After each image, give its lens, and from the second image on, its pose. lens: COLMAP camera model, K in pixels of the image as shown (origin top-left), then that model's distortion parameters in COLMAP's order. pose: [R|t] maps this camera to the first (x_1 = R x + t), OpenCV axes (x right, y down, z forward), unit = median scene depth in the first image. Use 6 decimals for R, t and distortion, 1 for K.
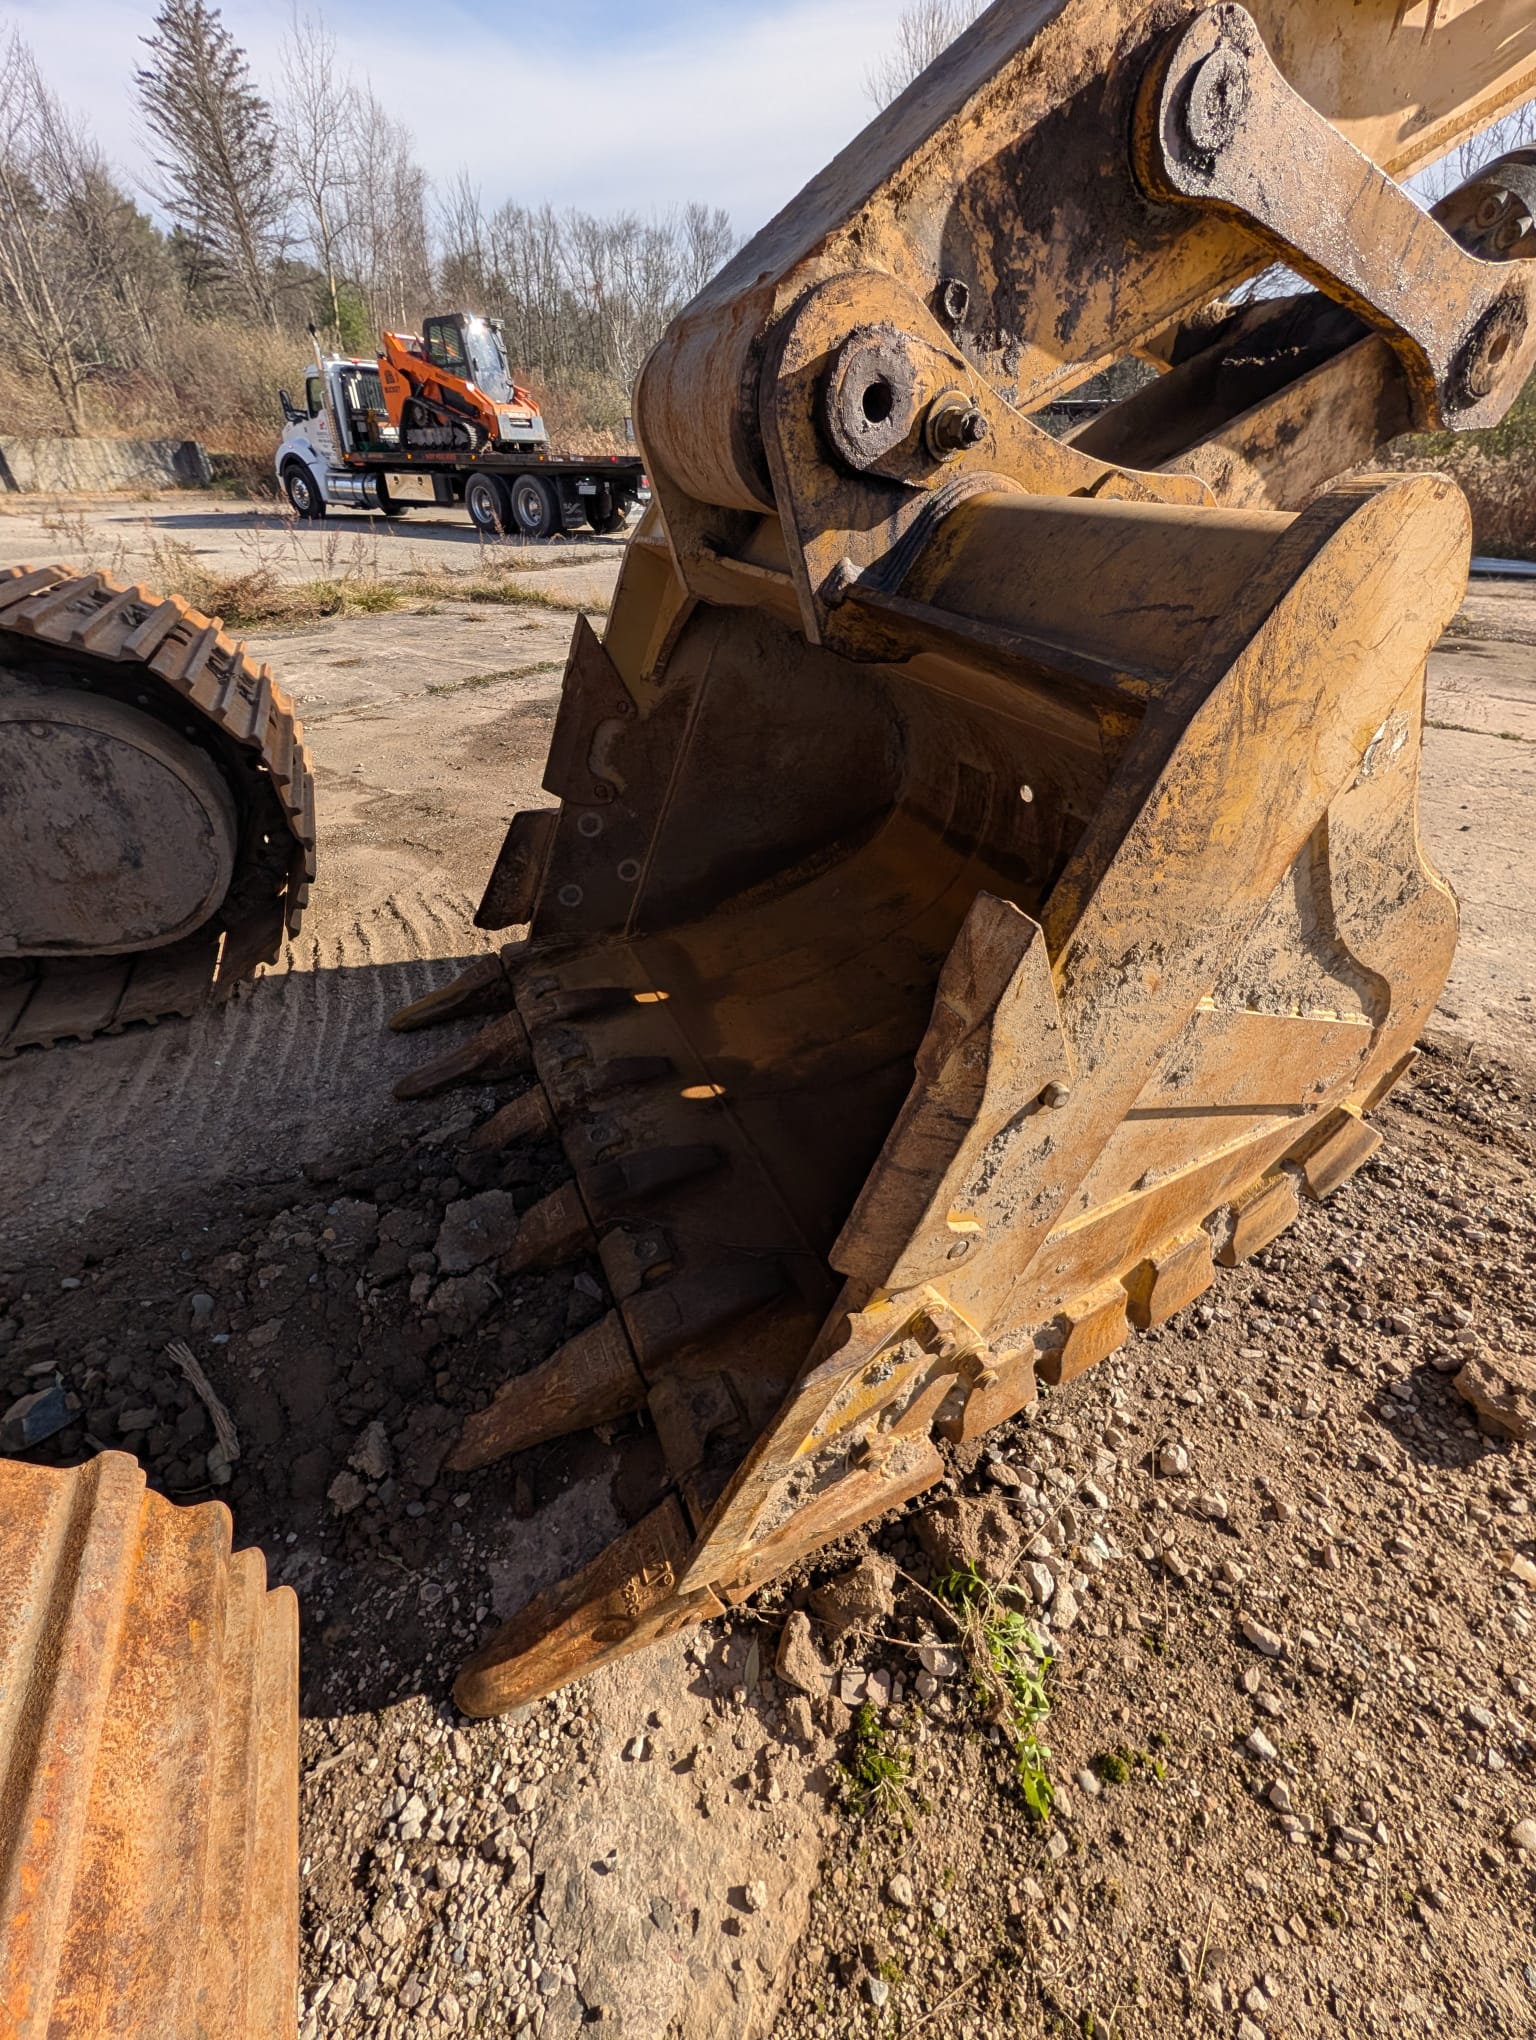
lens RADIAL K [[780.8, 0, 769.0], [0, 780.8, 1016.3], [0, 0, 1]] dist [0.000033, 0.000488]
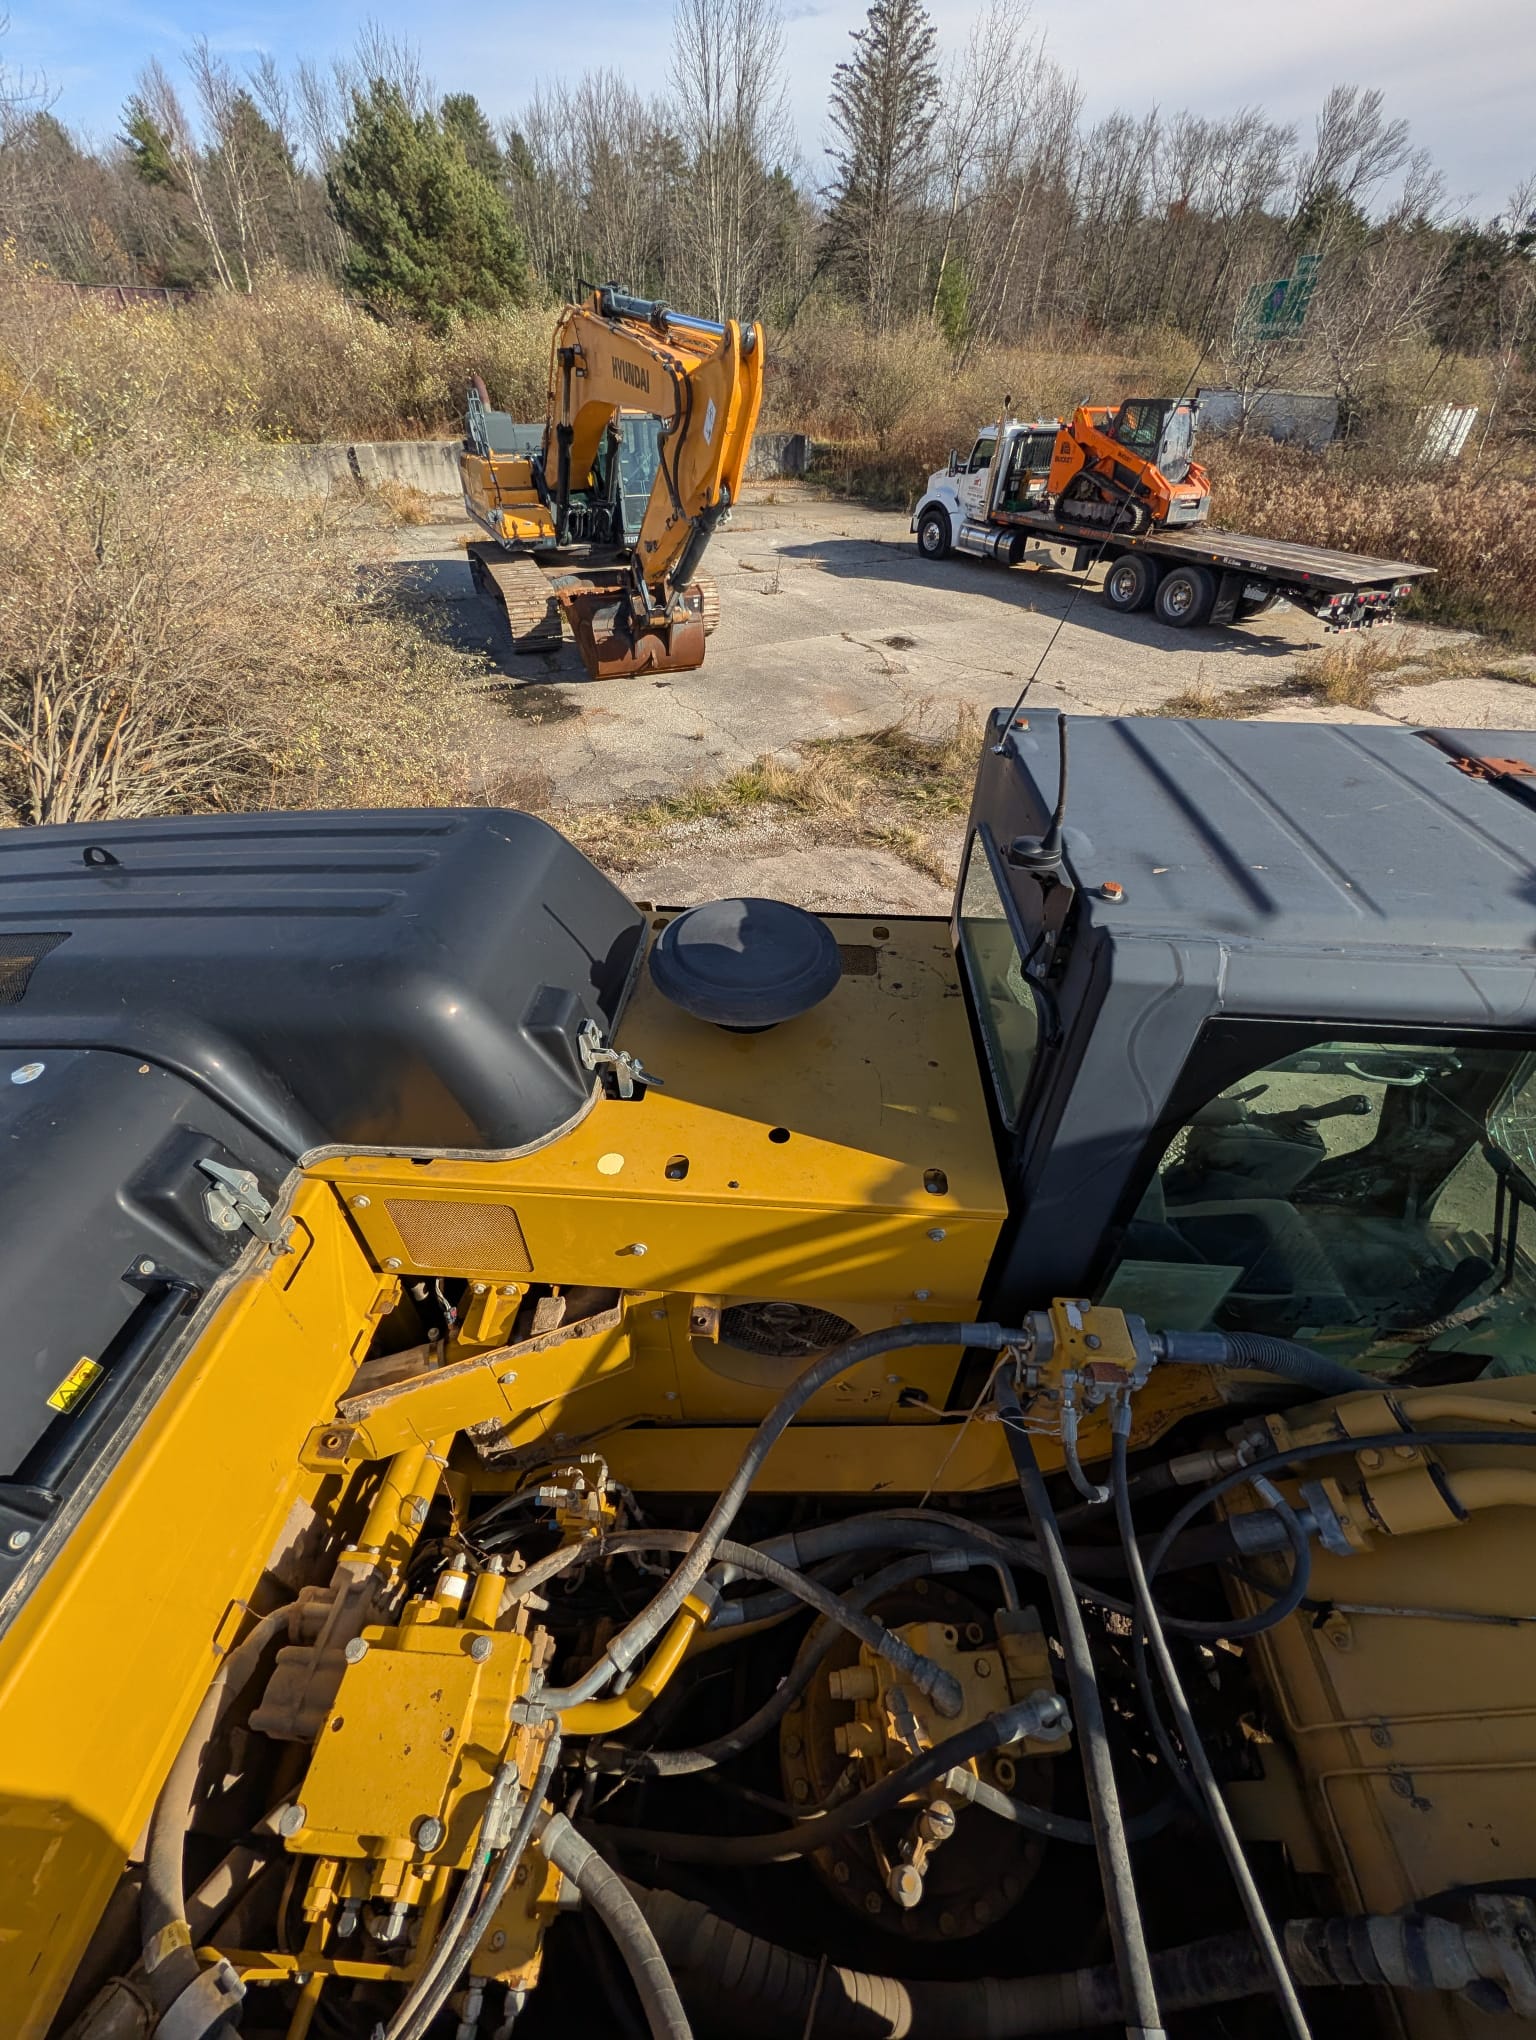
lens RADIAL K [[780.0, 0, 778.7], [0, 780.0, 1020.8], [0, 0, 1]] dist [-0.000535, 0.000219]
pose [[0.890532, 0.291700, -0.349089, -0.689517], [-0.263967, 0.956305, 0.125707, -0.321037], [0.370504, -0.019798, 0.928620, -0.385352]]
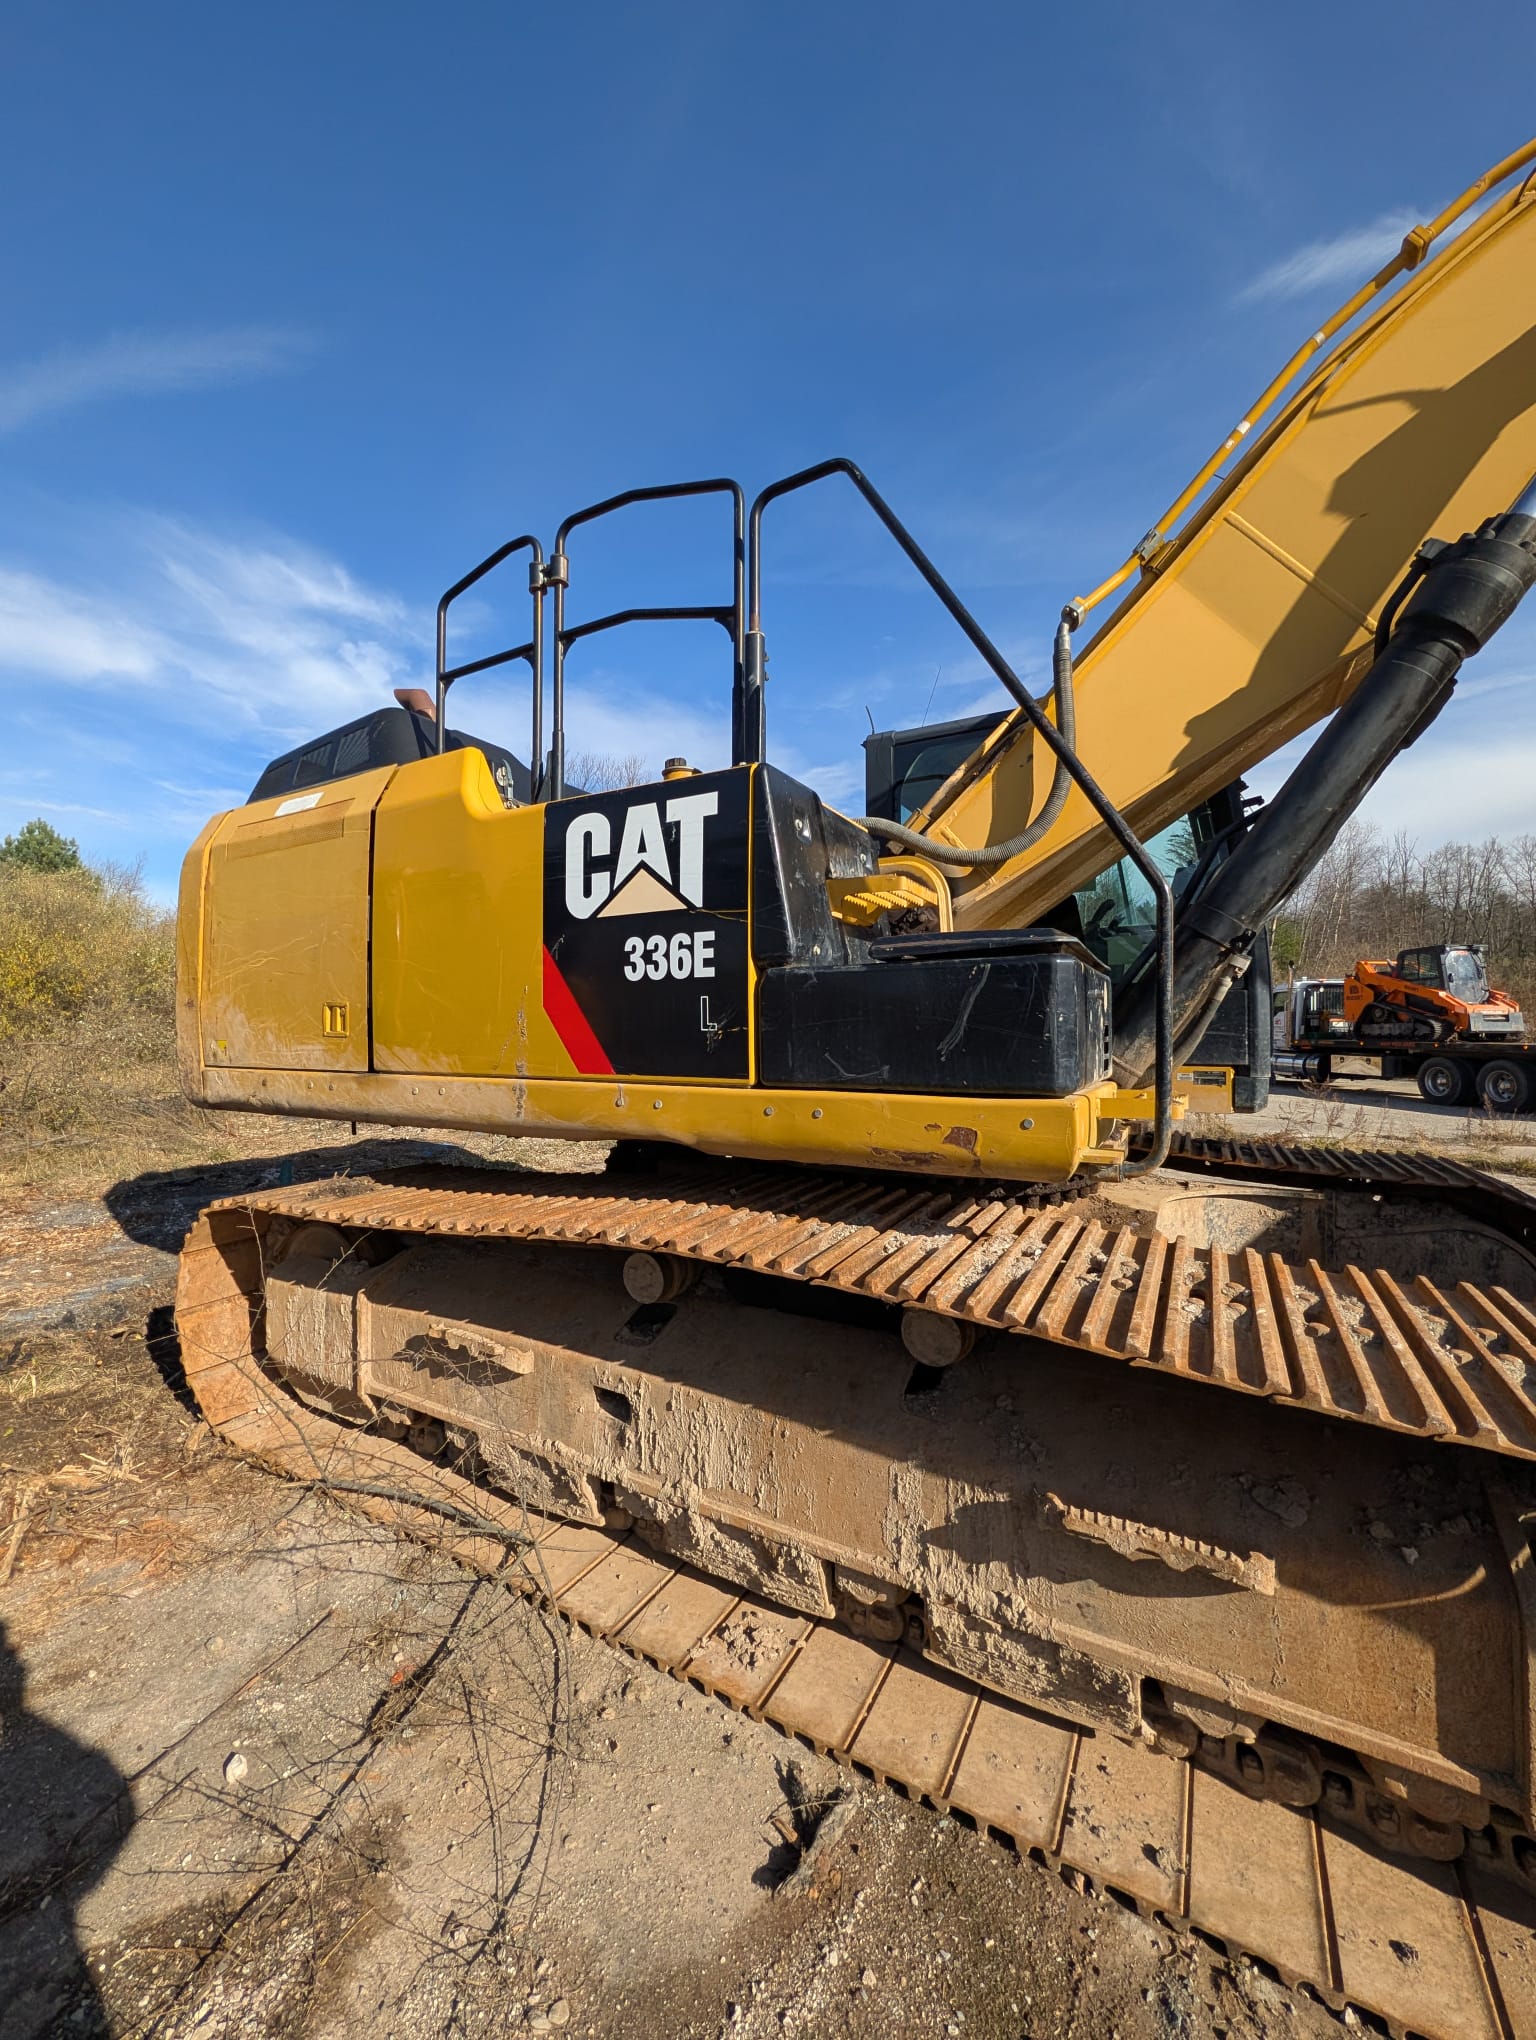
lens RADIAL K [[787.7, 0, 767.7], [0, 787.7, 1016.2], [0, 0, 1]] dist [-0.000501, 0.000413]
pose [[0.586355, -0.027746, -0.809579, -0.088930], [-0.459409, 0.811753, -0.360557, 0.218187], [0.667182, 0.583342, 0.463228, -0.438984]]
